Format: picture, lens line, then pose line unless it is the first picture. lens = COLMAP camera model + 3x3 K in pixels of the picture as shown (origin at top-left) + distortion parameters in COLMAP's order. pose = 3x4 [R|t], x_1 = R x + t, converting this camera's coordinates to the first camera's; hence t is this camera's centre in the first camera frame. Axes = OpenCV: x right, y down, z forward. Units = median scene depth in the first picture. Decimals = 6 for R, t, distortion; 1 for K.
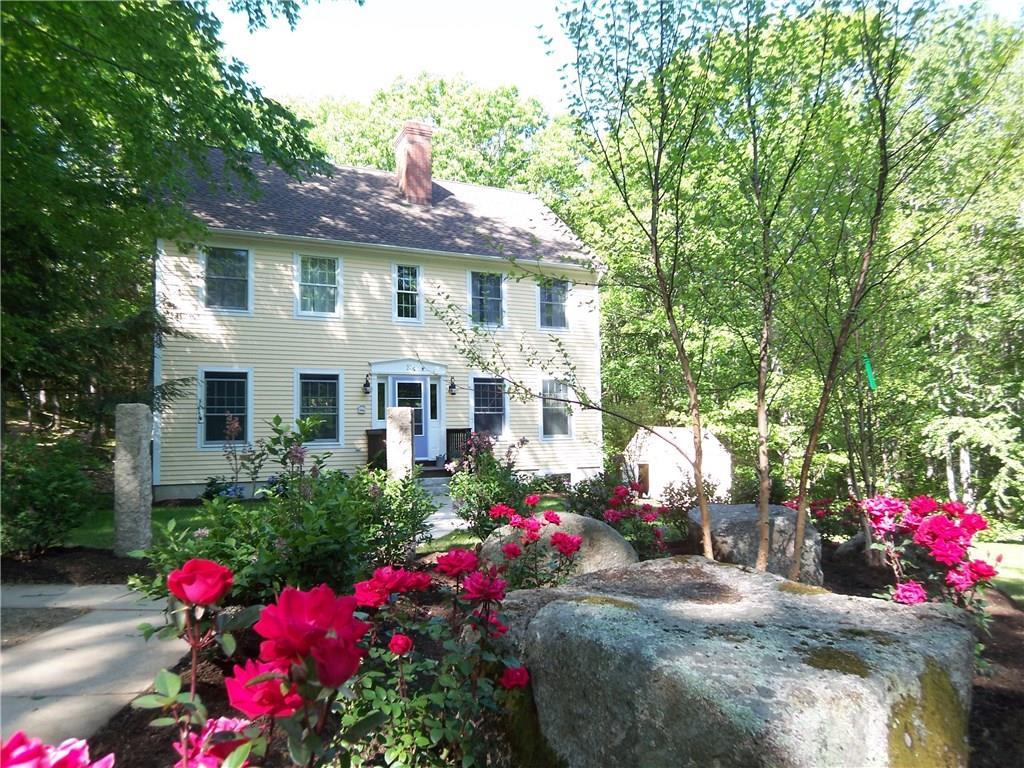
lens RADIAL K [[698.4, 0, 512.0], [0, 698.4, 384.0], [0, 0, 1]] dist [0.002413, -0.000817]
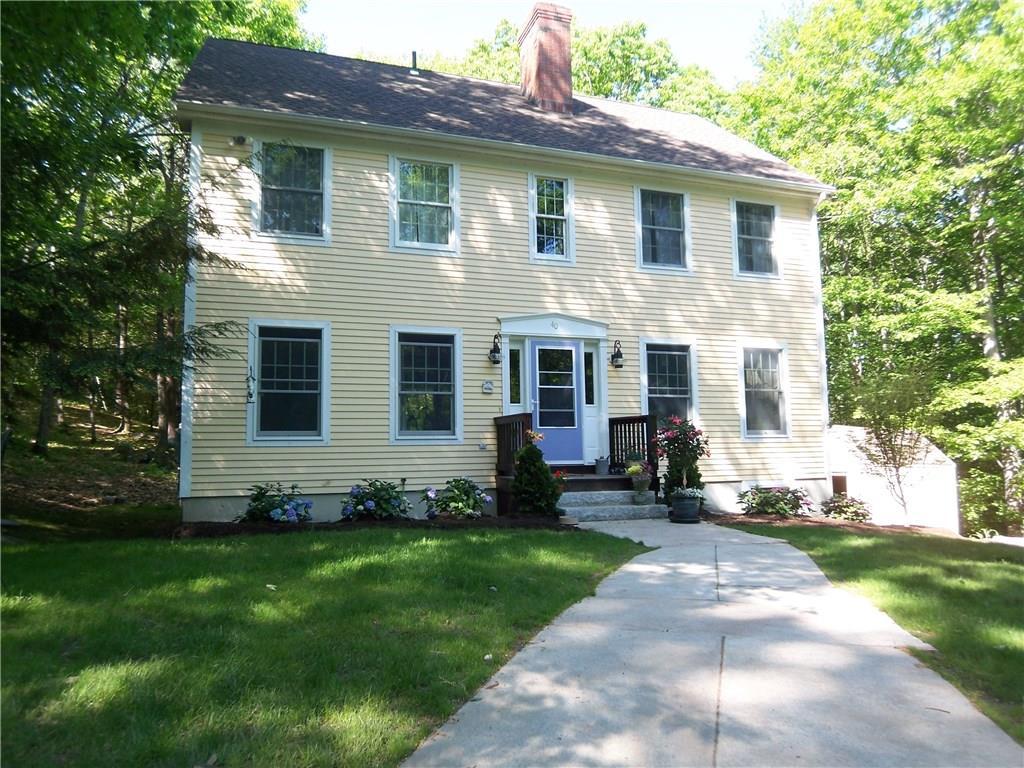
lens RADIAL K [[673.9, 0, 512.0], [0, 673.9, 384.0], [0, 0, 1]] dist [0.002221, -0.000439]
pose [[0.993882, -0.007693, -0.110177, -0.116406], [0.004599, 0.999589, -0.028301, 0.049620], [0.110350, 0.027622, 0.993509, 0.347508]]
